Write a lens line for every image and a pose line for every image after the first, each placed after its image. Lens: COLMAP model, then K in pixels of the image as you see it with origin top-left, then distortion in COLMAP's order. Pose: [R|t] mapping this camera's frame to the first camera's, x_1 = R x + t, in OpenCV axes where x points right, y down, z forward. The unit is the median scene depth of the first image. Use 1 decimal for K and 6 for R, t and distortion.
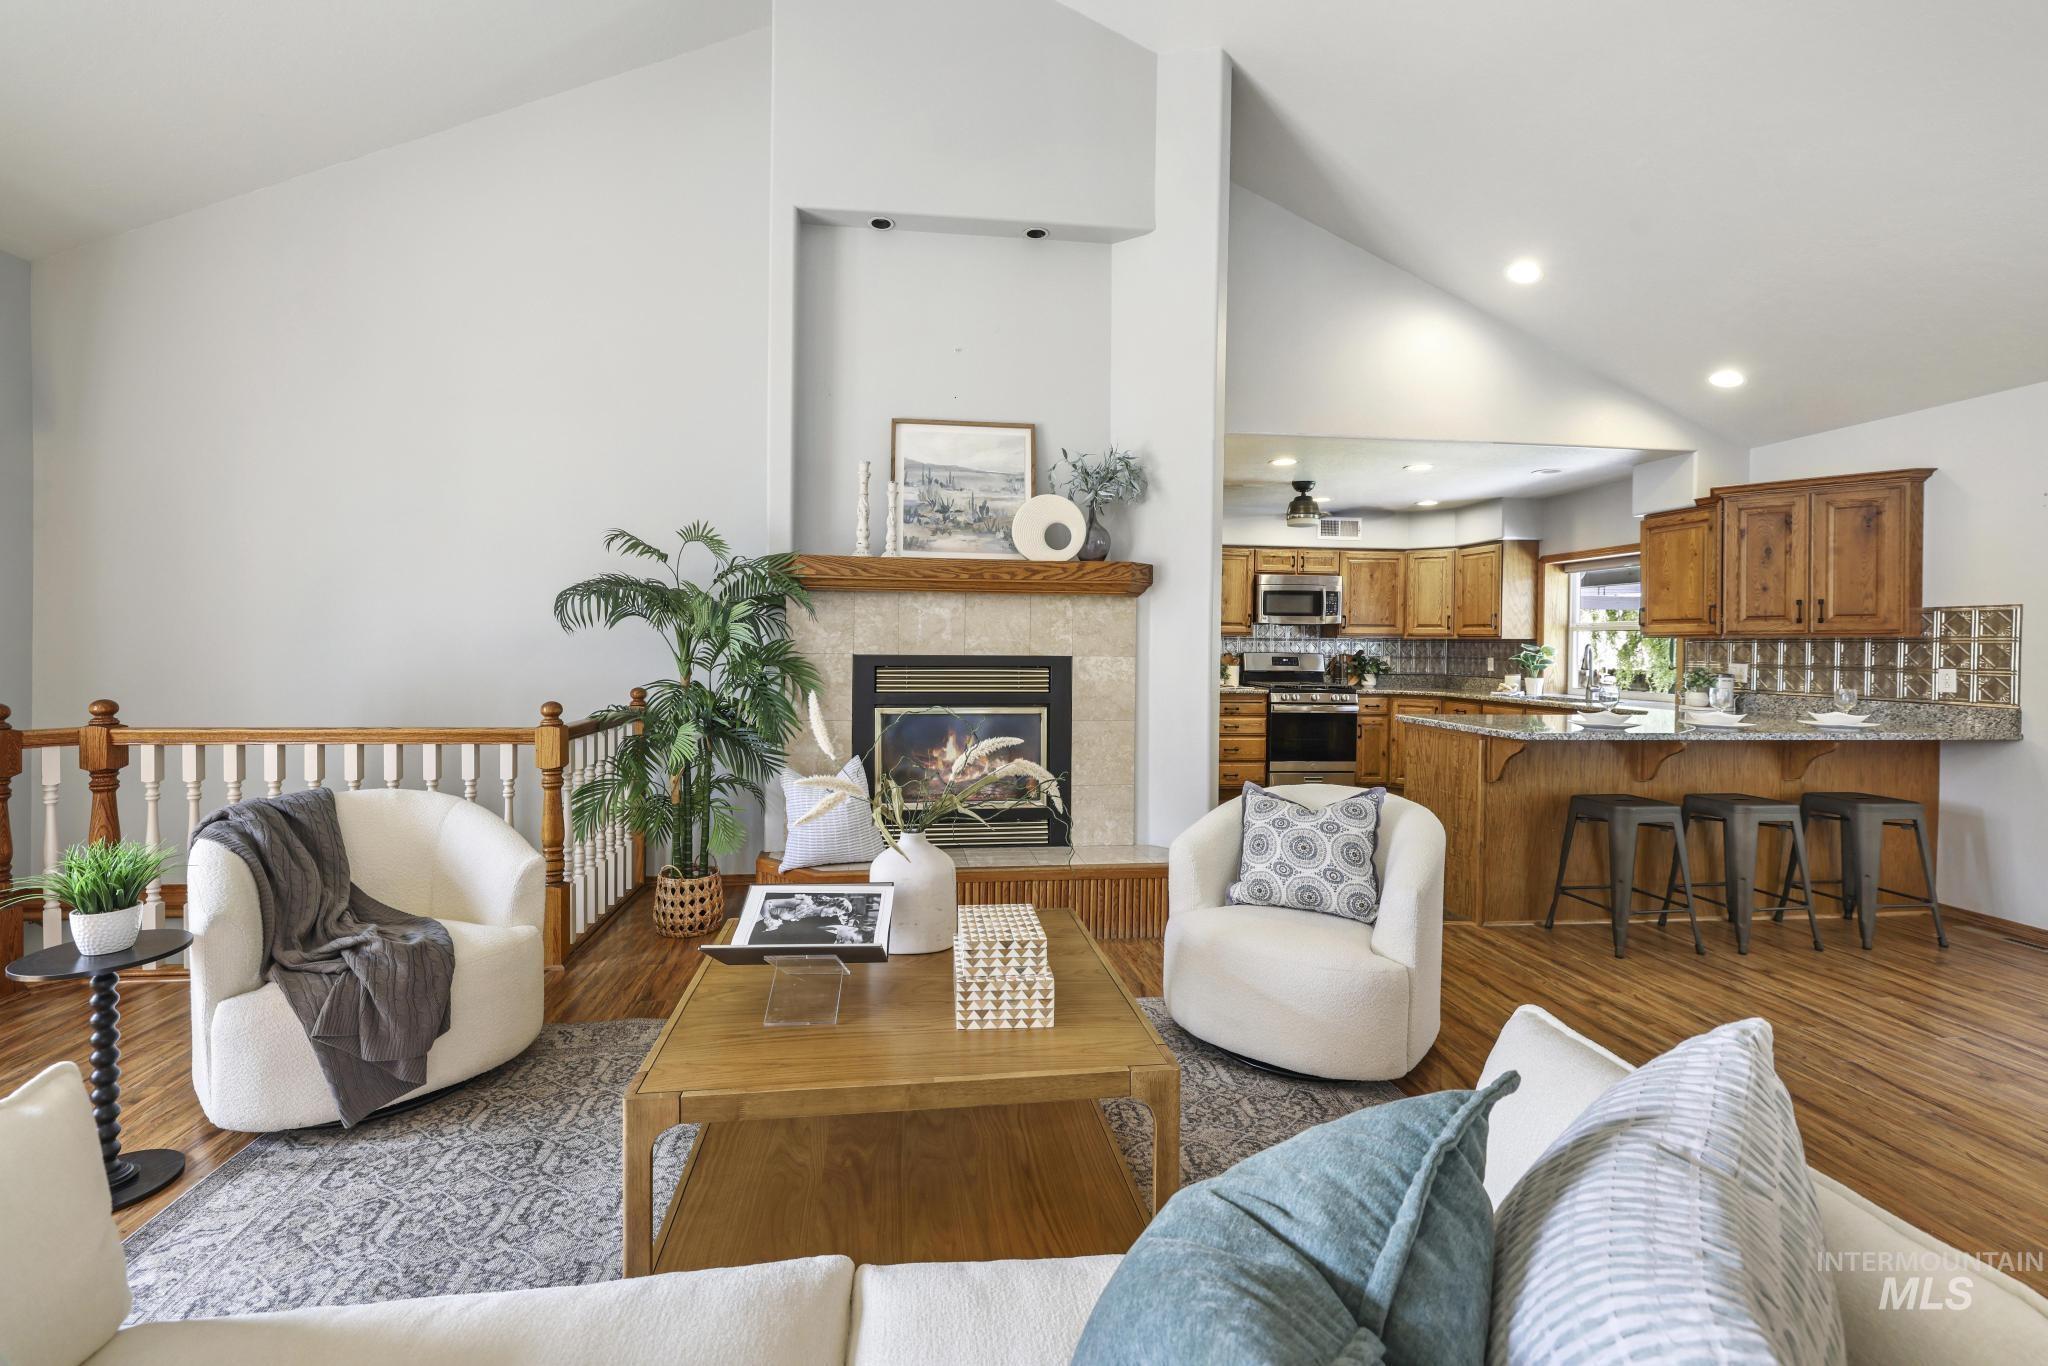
lens RADIAL K [[879.1, 0, 980.7], [0, 879.1, 655.5], [0, 0, 1]] dist [0.001339, -0.000826]
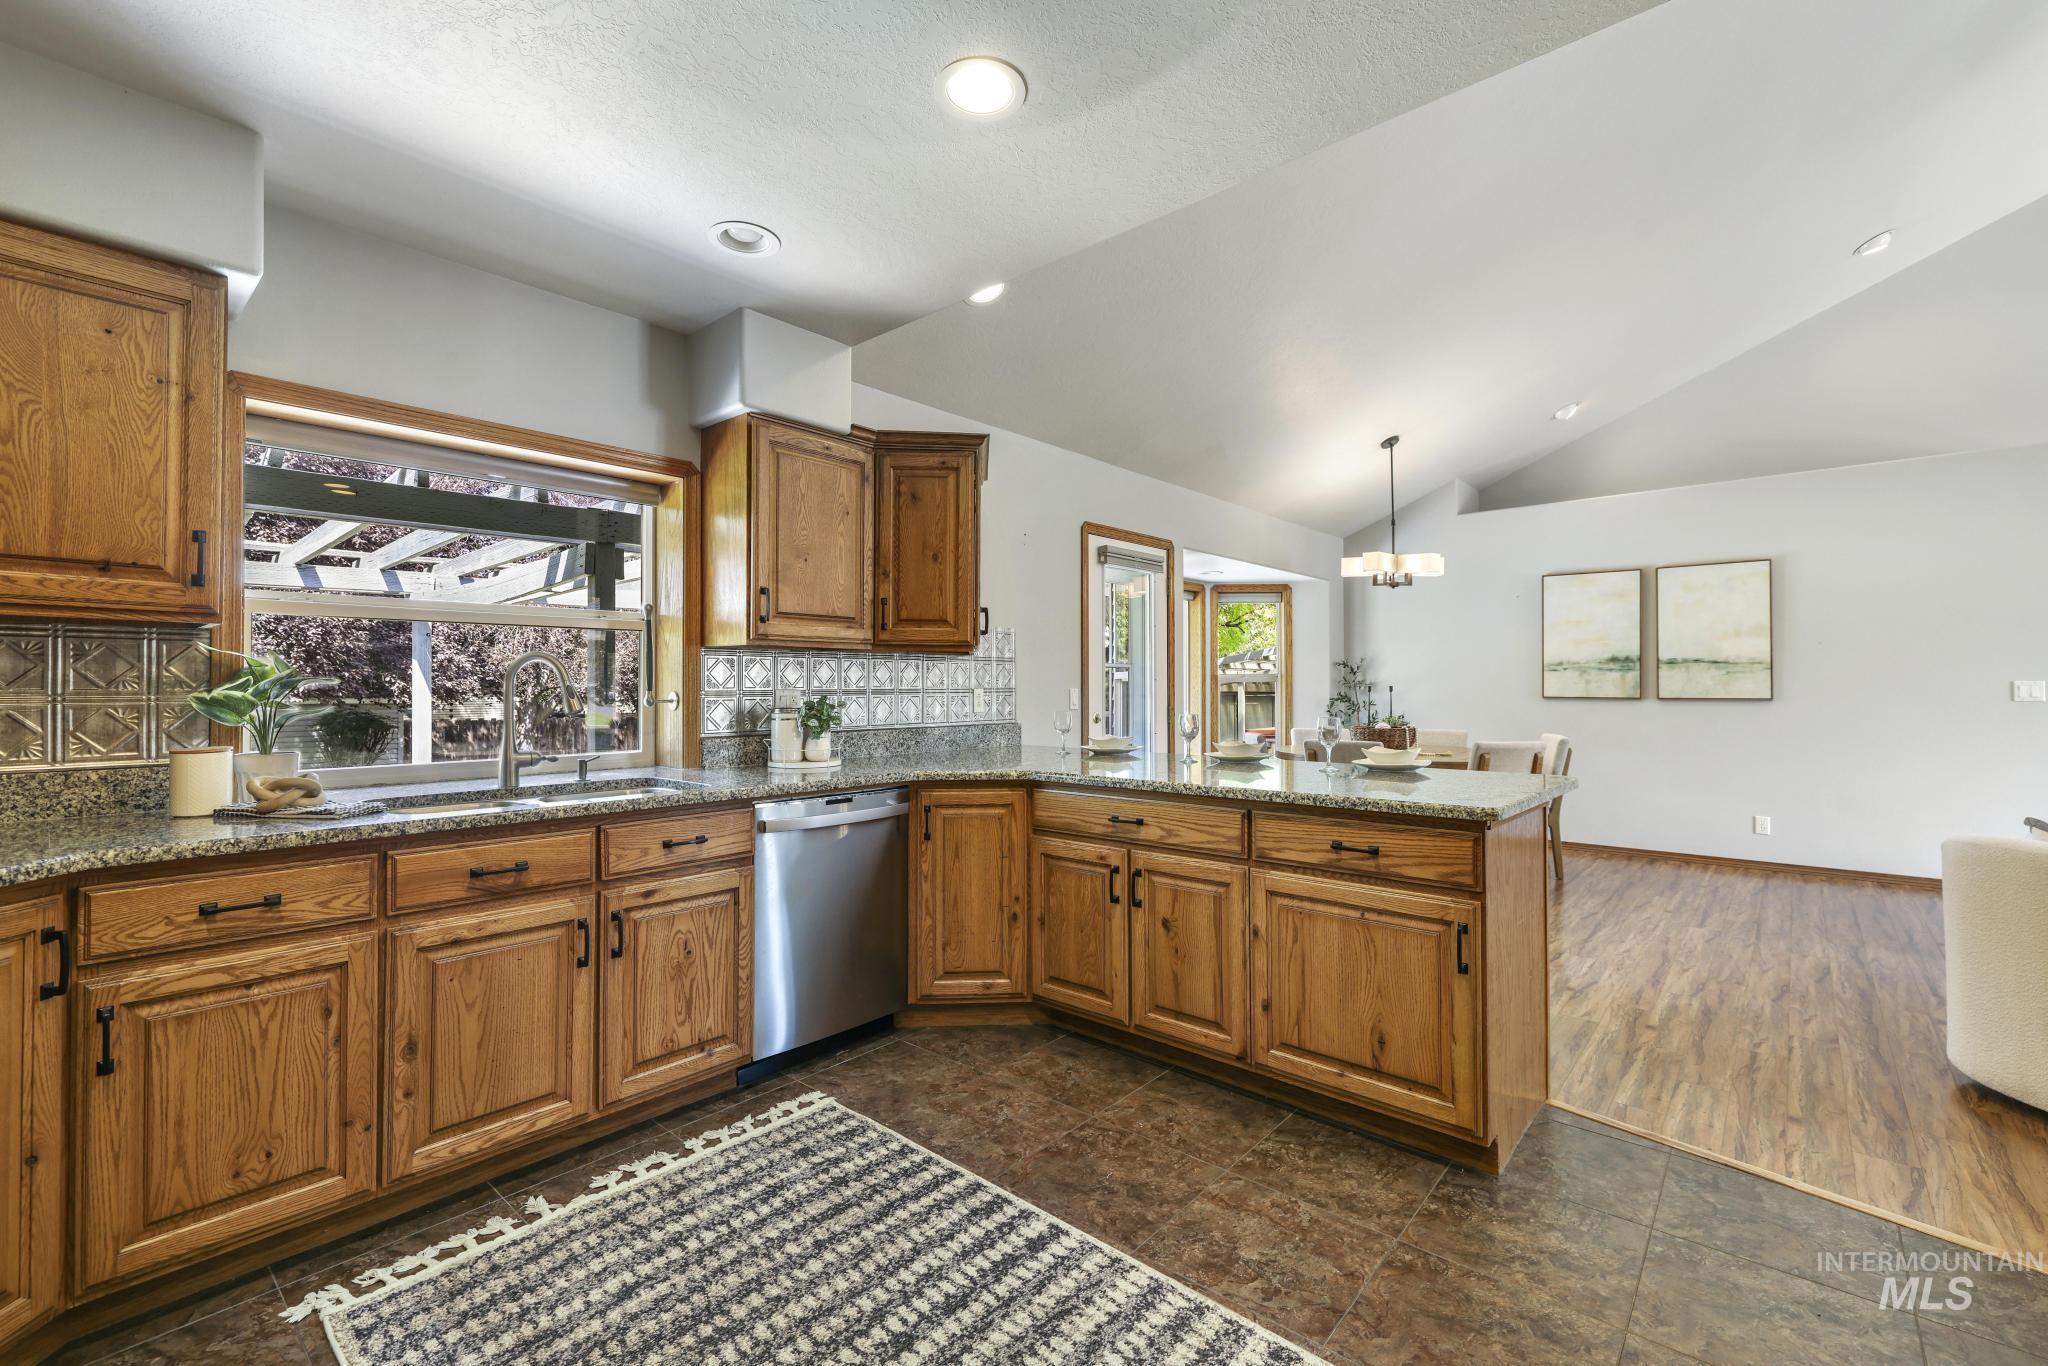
lens RADIAL K [[879.1, 0, 1012.8], [0, 879.1, 678.8], [0, 0, 1]] dist [0.001339, -0.000826]
pose [[-0.679015, -0.000077, 0.734124, 0.203298], [0.006806, 0.999956, 0.006400, -0.001508], [-0.734093, 0.009342, -0.678985, 0.960208]]
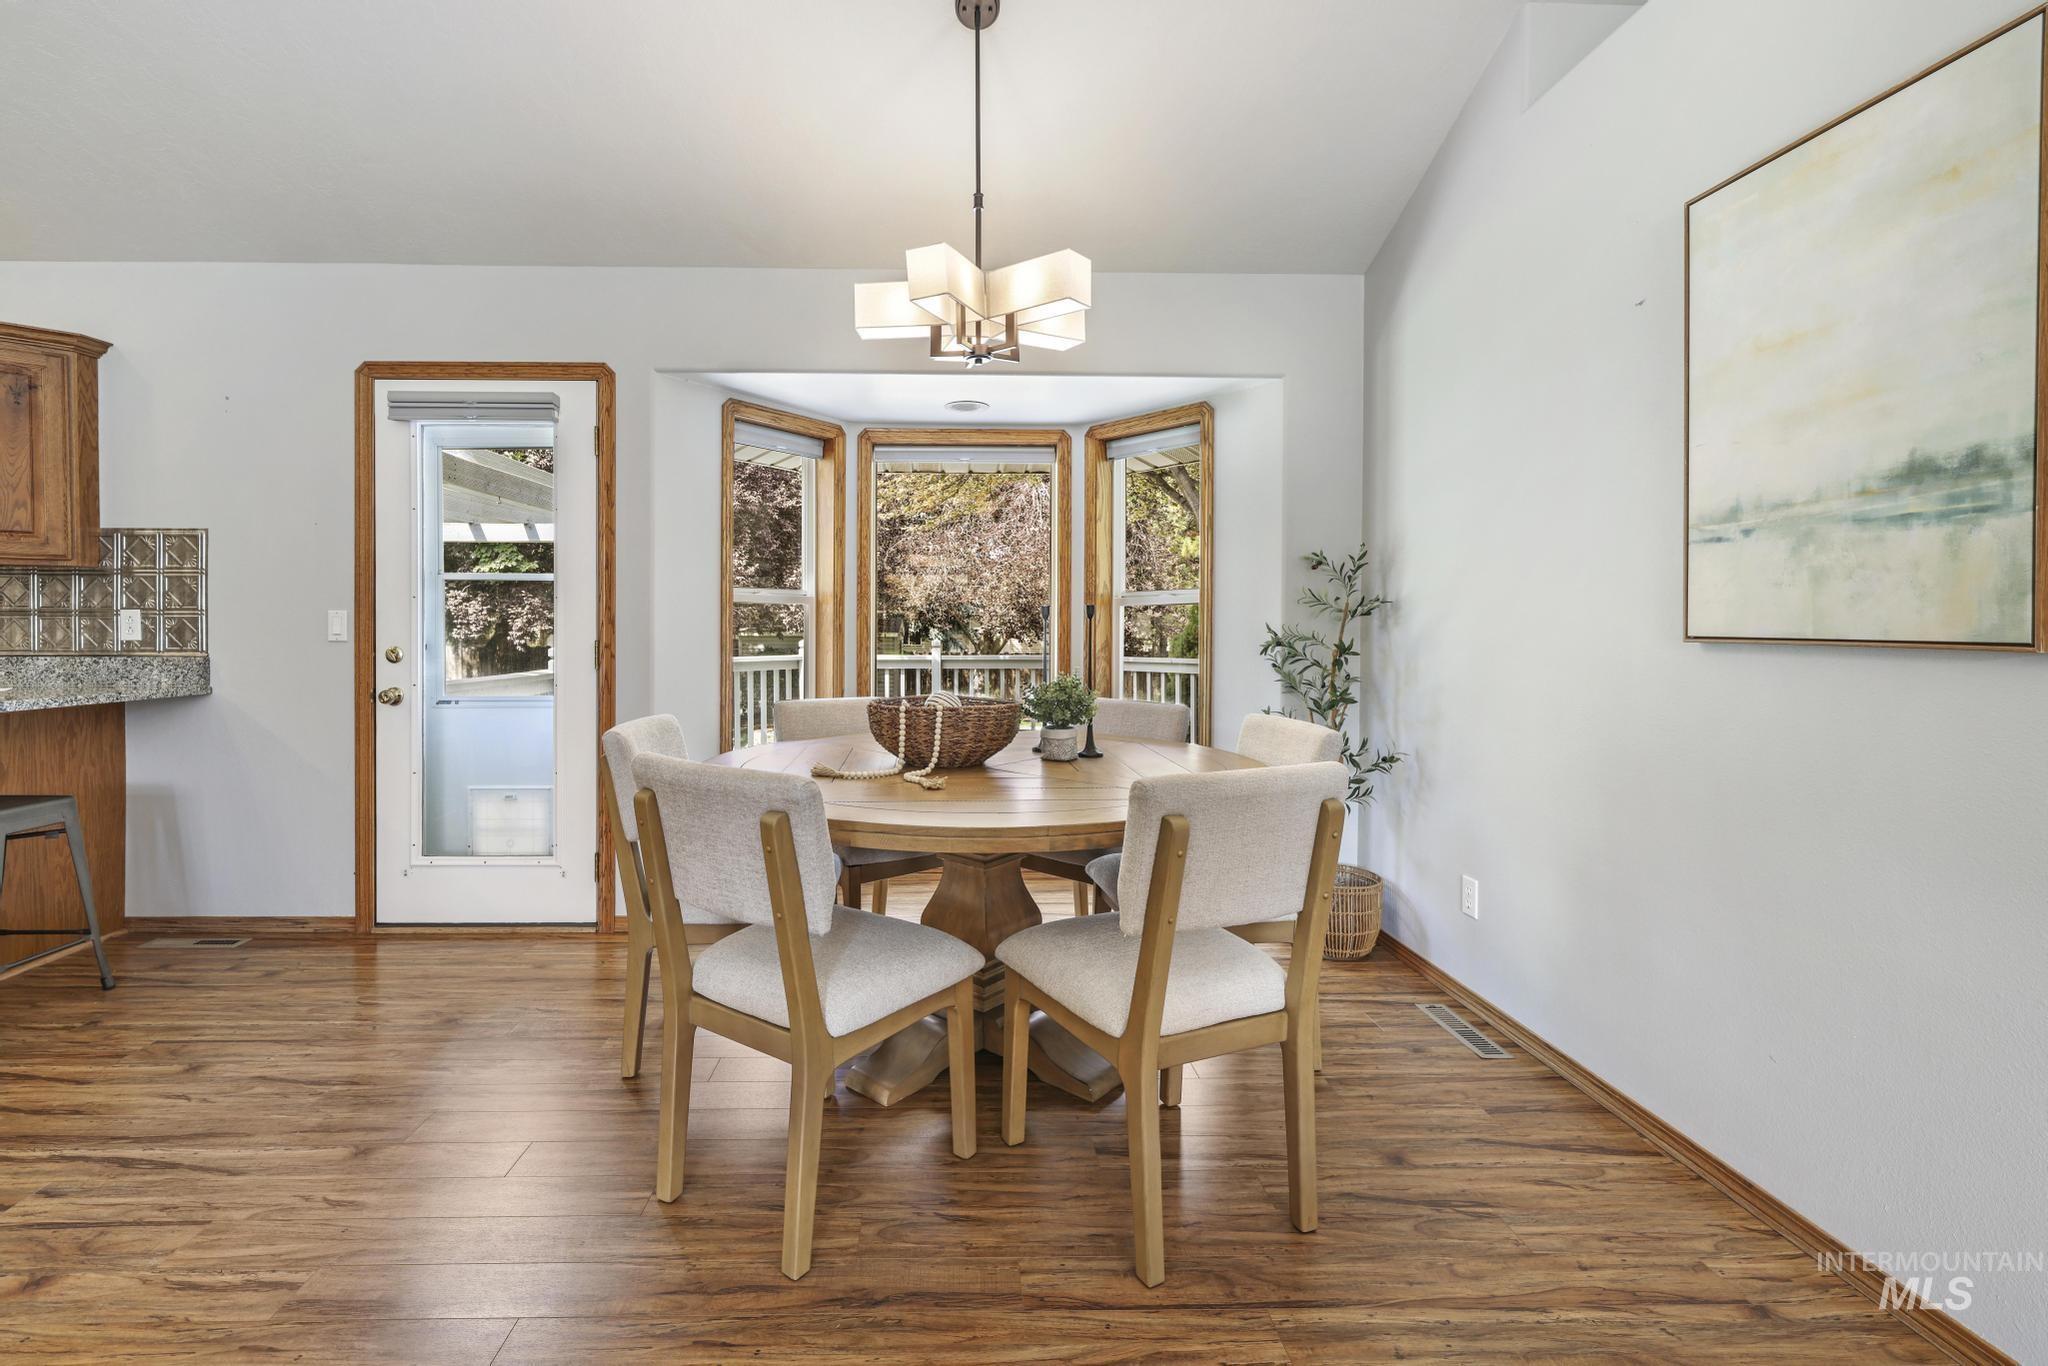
lens RADIAL K [[879.1, 0, 964.4], [0, 879.1, 634.9], [0, 0, 1]] dist [0.001339, -0.000826]
pose [[0.070993, -0.016733, 0.997336, 0.227342], [0.011778, 0.999804, 0.015936, 0.019703], [-0.997407, 0.010615, 0.071176, 0.130719]]
